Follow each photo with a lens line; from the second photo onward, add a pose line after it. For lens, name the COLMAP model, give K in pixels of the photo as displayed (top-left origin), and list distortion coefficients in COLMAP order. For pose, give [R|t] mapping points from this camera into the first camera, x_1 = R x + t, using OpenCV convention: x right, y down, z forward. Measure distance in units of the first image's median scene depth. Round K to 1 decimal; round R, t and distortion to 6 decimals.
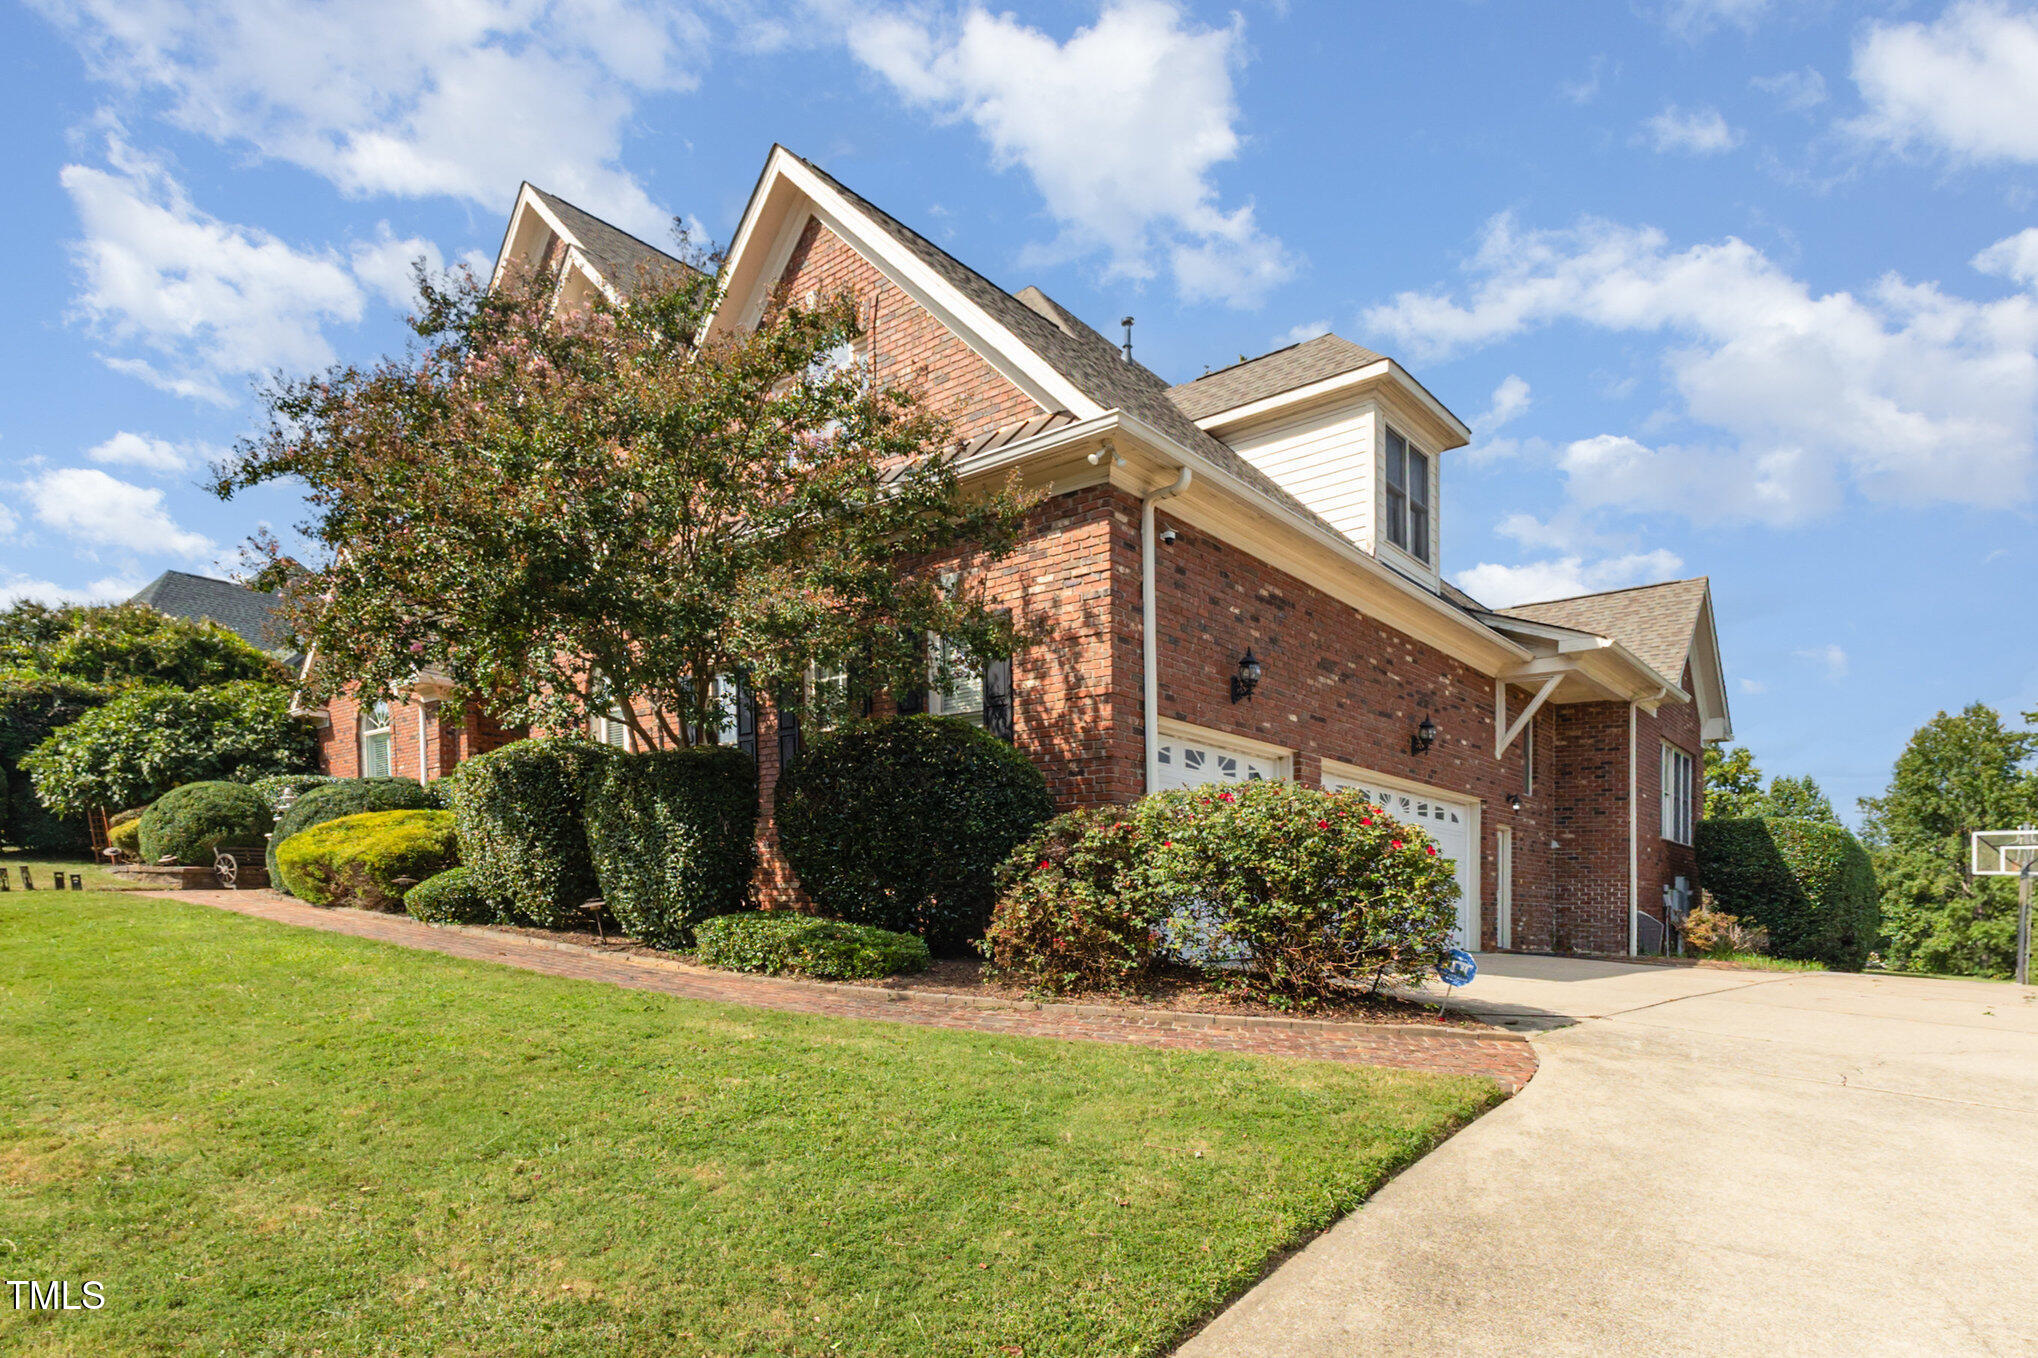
lens RADIAL K [[945.0, 0, 1019.0], [0, 945.0, 679.0], [0, 0, 1]] dist [0.031139, -0.006550]
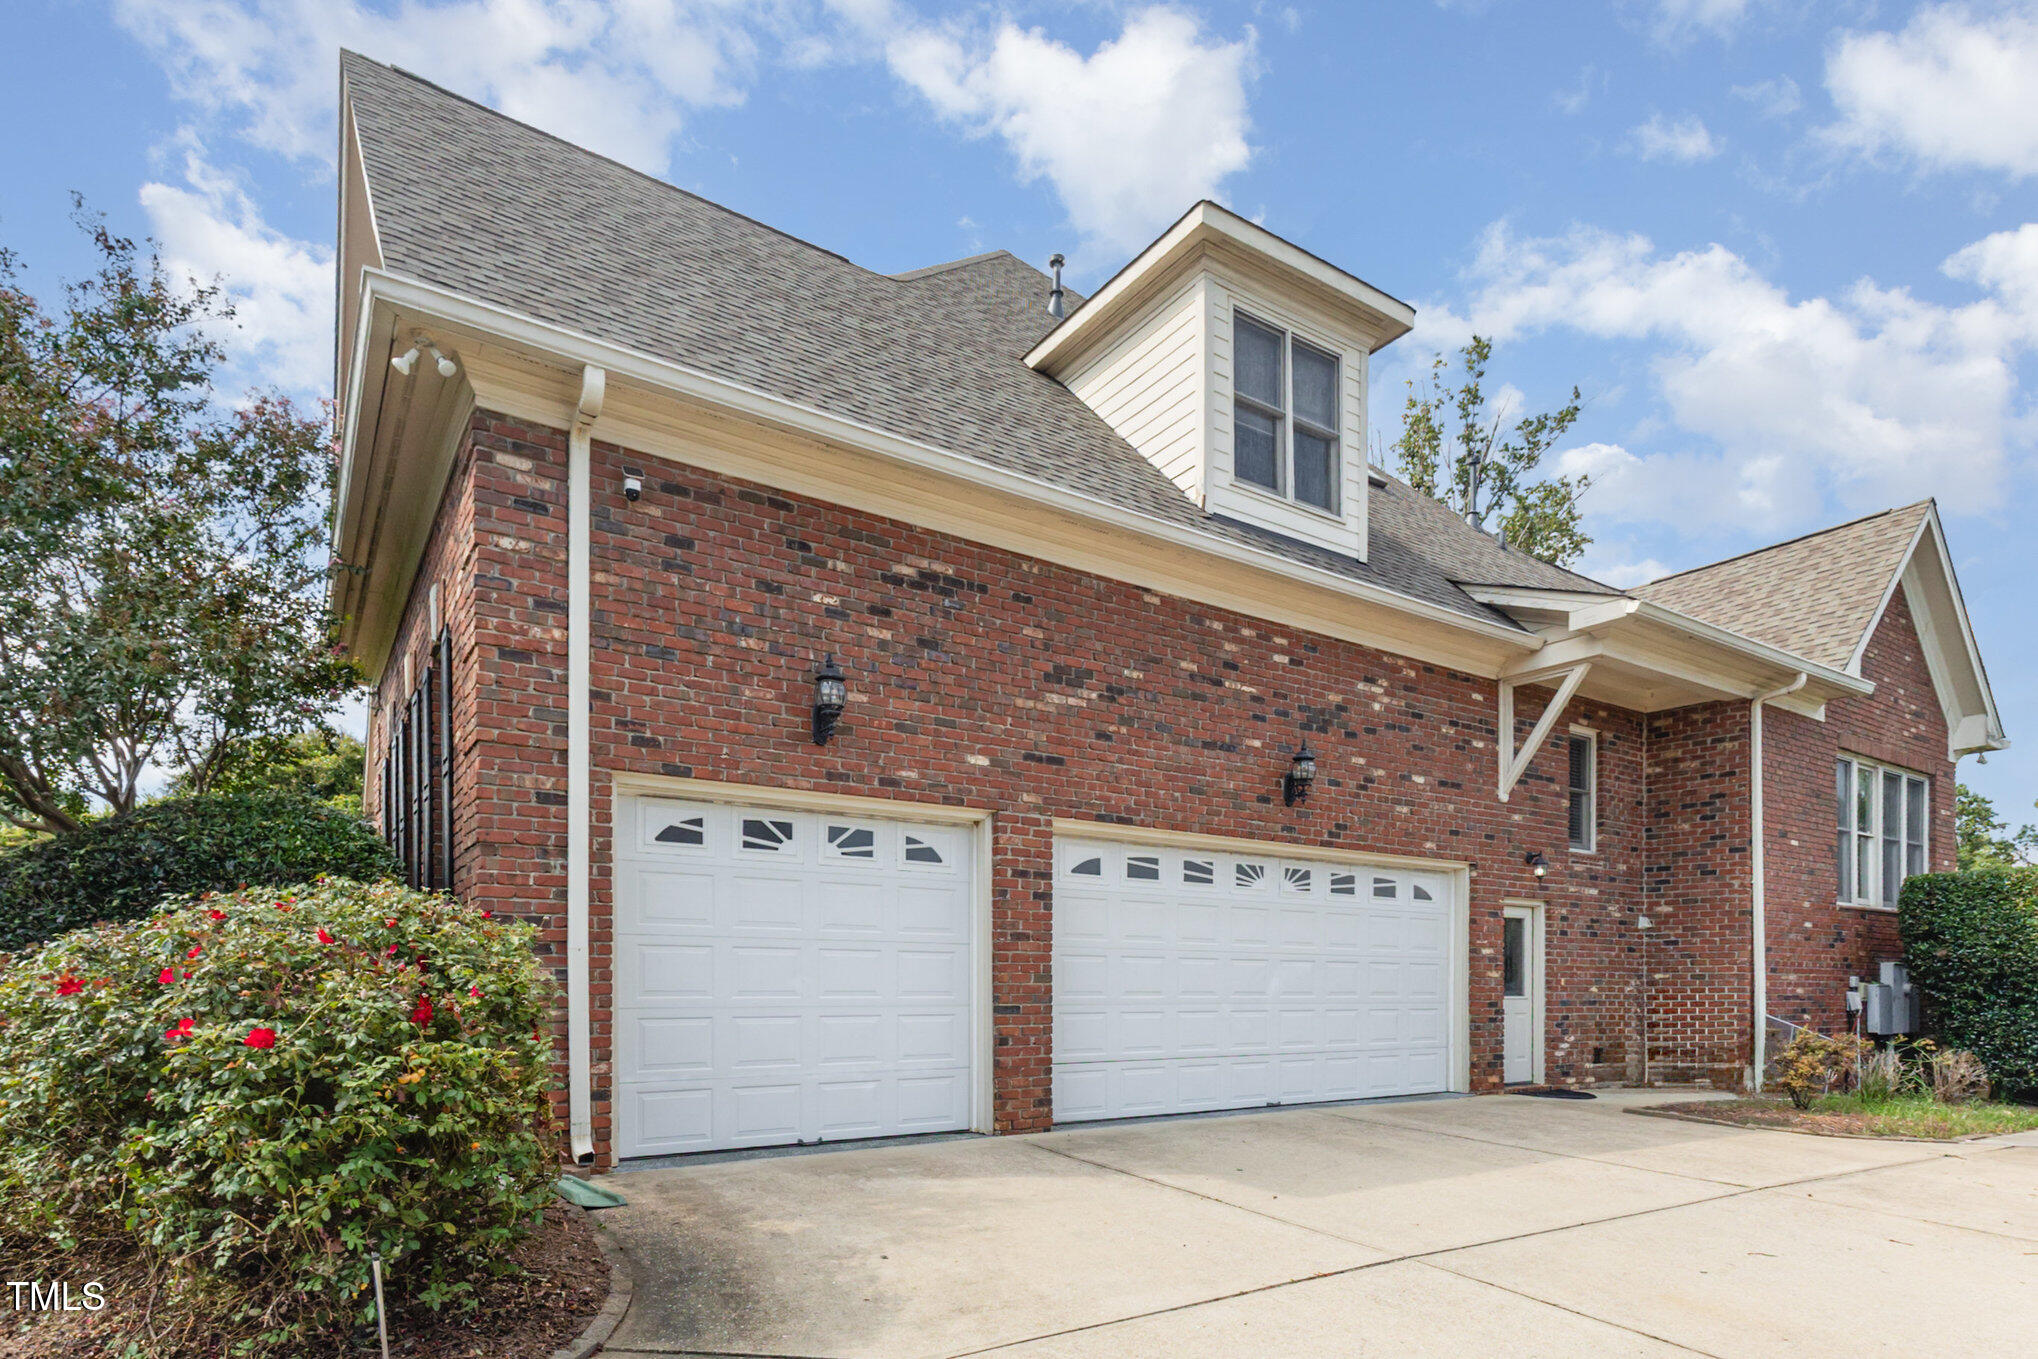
lens RADIAL K [[1043.4, 0, 1018.9], [0, 1043.4, 769.5], [0, 0, 1]] dist [0.022845, -0.000091]
pose [[0.976344, -0.068276, -0.205162, 0.348847], [0.072553, 0.997275, 0.013390, 0.030056], [0.203688, -0.027959, 0.978636, 0.232195]]
